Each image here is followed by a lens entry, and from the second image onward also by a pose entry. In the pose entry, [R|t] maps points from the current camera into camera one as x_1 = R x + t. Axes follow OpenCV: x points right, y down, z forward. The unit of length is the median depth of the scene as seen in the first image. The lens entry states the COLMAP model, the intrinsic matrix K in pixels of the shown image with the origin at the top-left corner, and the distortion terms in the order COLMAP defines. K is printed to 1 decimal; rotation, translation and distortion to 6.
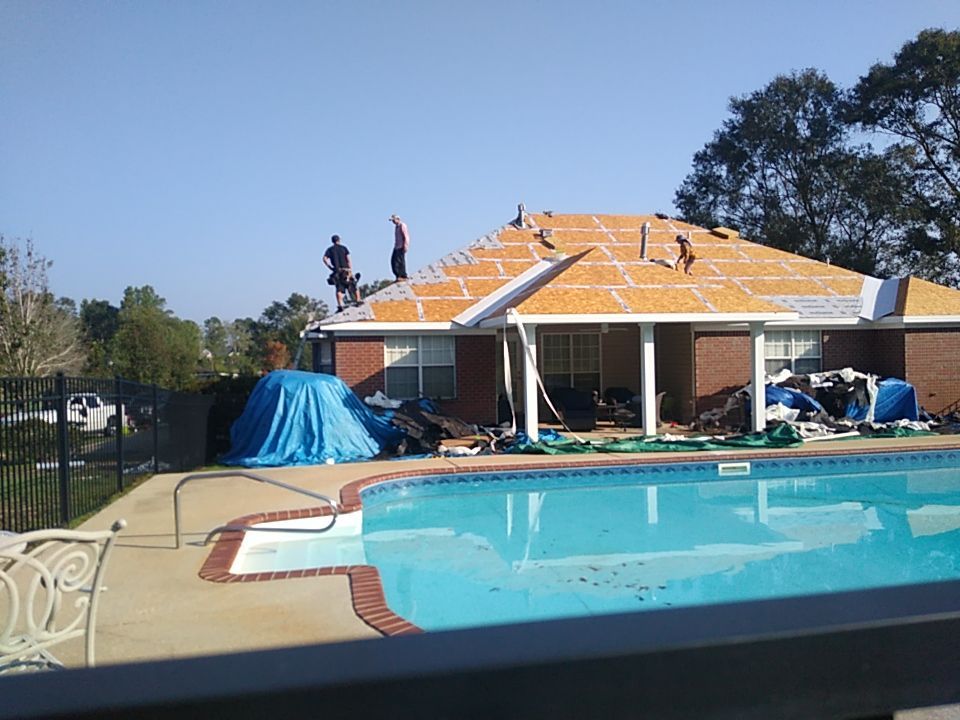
lens RADIAL K [[736.6, 0, 478.4], [0, 736.6, 361.5], [0, 0, 1]] dist [0.052583, -0.105300]
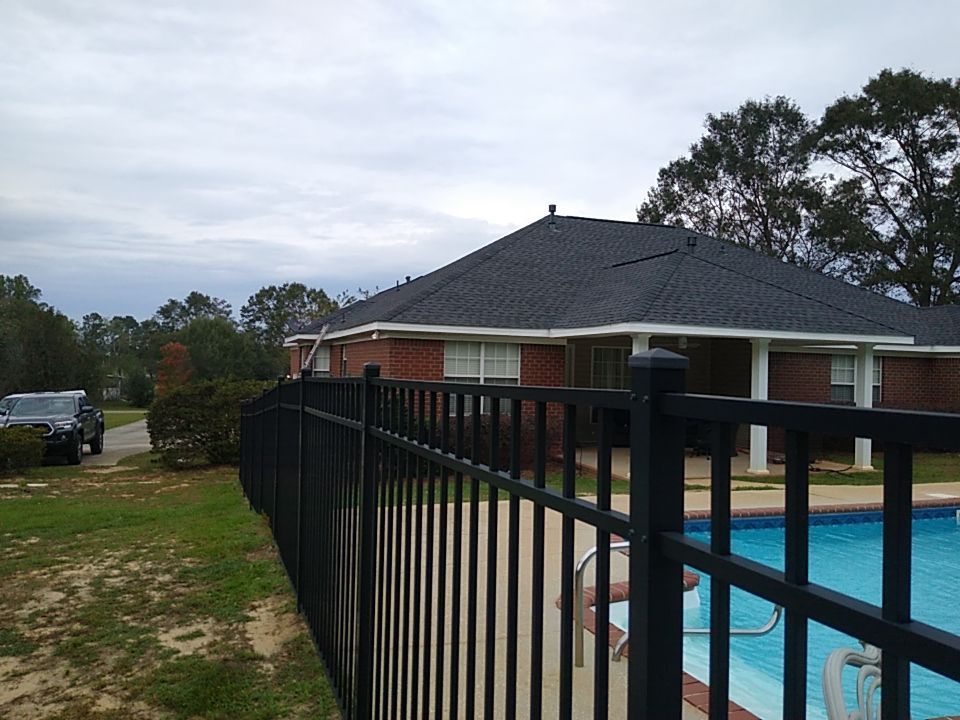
lens RADIAL K [[735.4, 0, 478.3], [0, 735.4, 359.8], [0, 0, 1]] dist [0.057573, -0.115464]
pose [[0.987505, 0.042770, 0.151674, -0.082589], [-0.039662, 0.998938, -0.023456, 0.002209], [-0.152516, 0.017147, 0.988152, 0.066002]]
